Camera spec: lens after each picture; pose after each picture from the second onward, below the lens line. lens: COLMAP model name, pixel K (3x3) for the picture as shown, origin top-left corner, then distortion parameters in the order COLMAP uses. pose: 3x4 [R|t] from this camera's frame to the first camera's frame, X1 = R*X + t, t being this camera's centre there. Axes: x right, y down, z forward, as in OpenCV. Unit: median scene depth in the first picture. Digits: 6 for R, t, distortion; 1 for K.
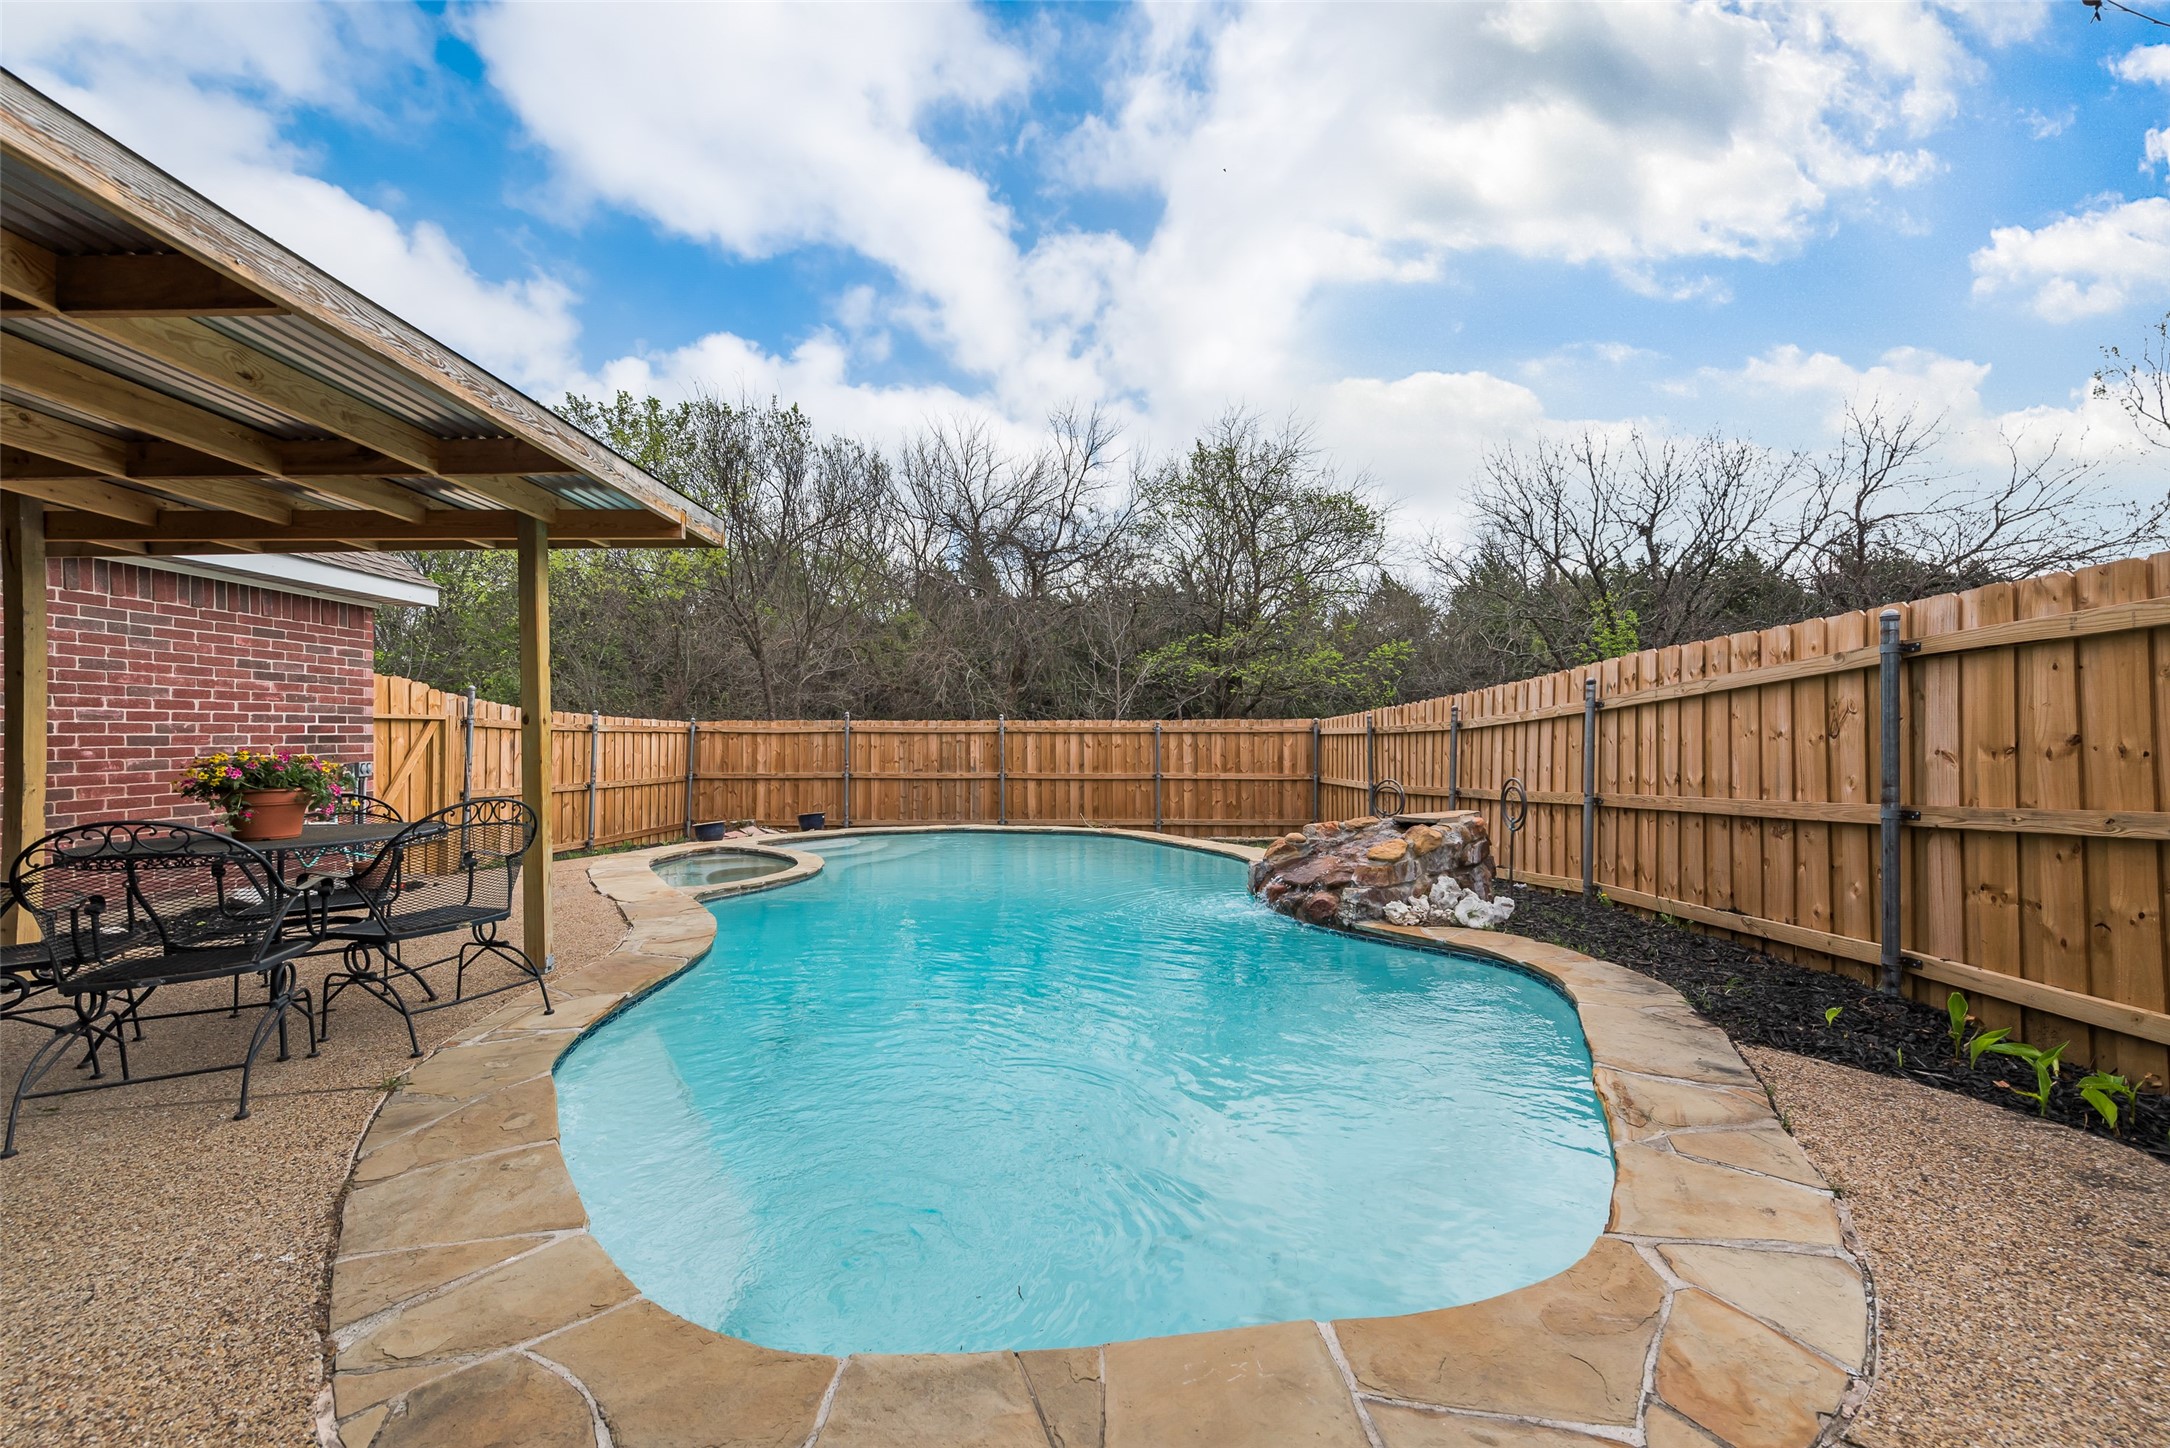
lens RADIAL K [[854.9, 0, 1086.7], [0, 854.9, 720.8], [0, 0, 1]] dist [0.013042, -0.003217]
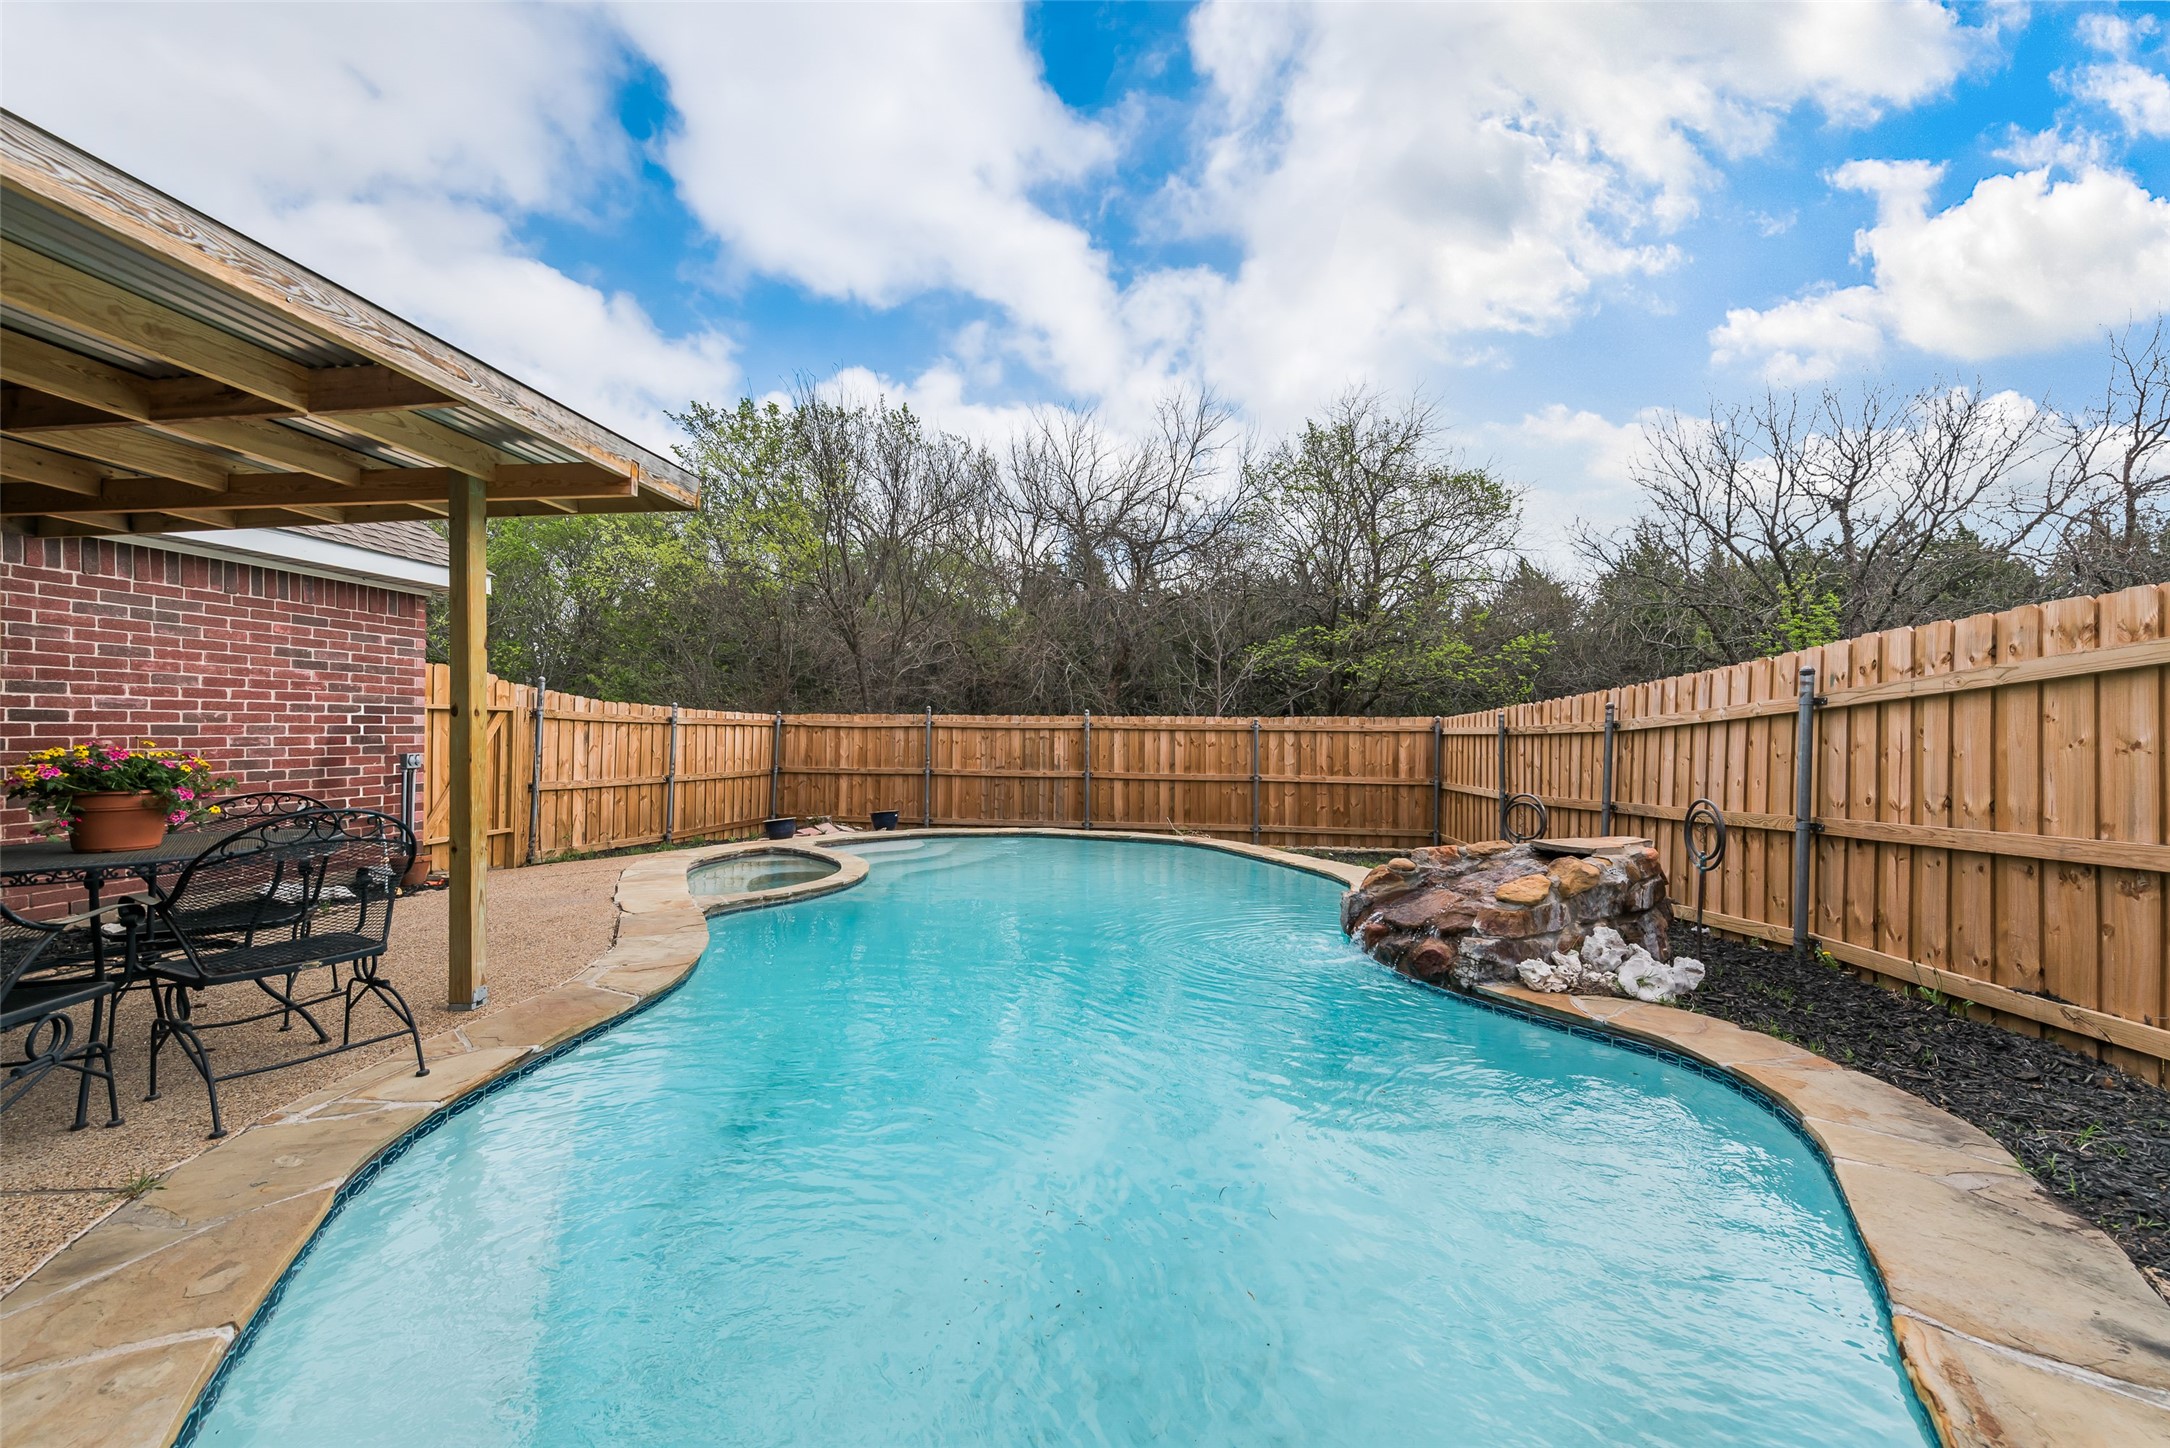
lens RADIAL K [[854.9, 0, 1083.0], [0, 854.9, 718.4], [0, 0, 1]] dist [0.013042, -0.003217]
pose [[0.990745, 0.008330, -0.135481, 0.042082], [-0.008034, 0.999964, 0.002729, -0.000570], [0.135499, -0.001615, 0.990776, 0.122866]]
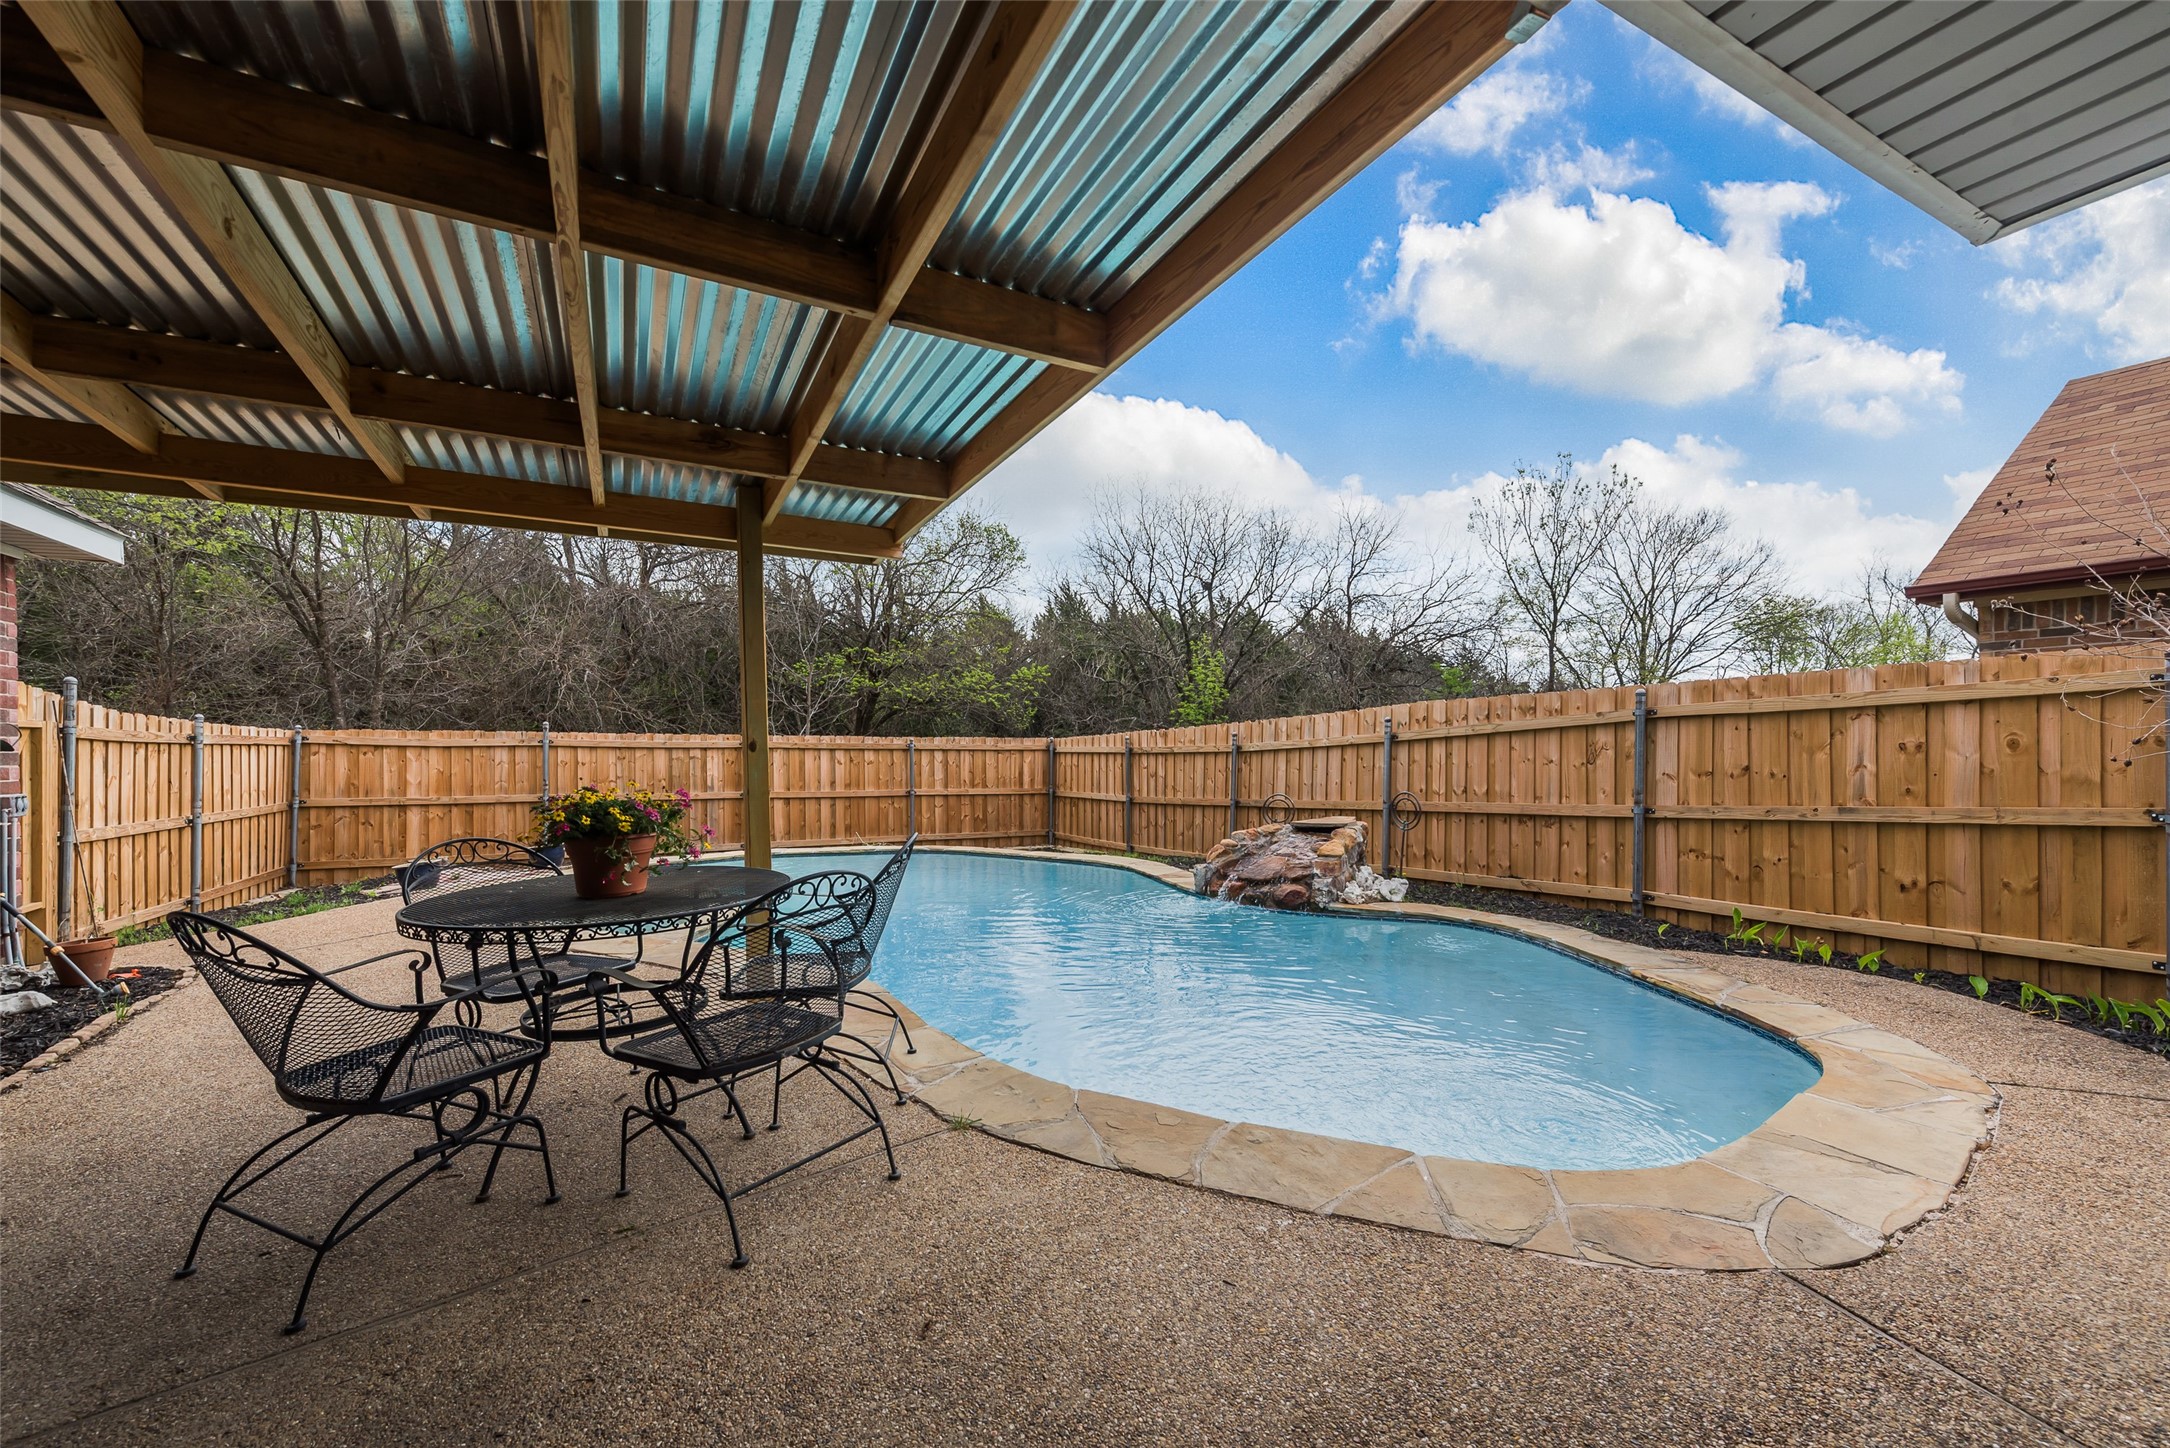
lens RADIAL K [[854.9, 0, 1087.1], [0, 854.9, 745.1], [0, 0, 1]] dist [0.013042, -0.003217]
pose [[0.875070, 0.009779, 0.483898, -0.405891], [-0.016686, 0.999811, 0.009969, -0.009364], [-0.483709, -0.016798, 0.875068, 0.026322]]
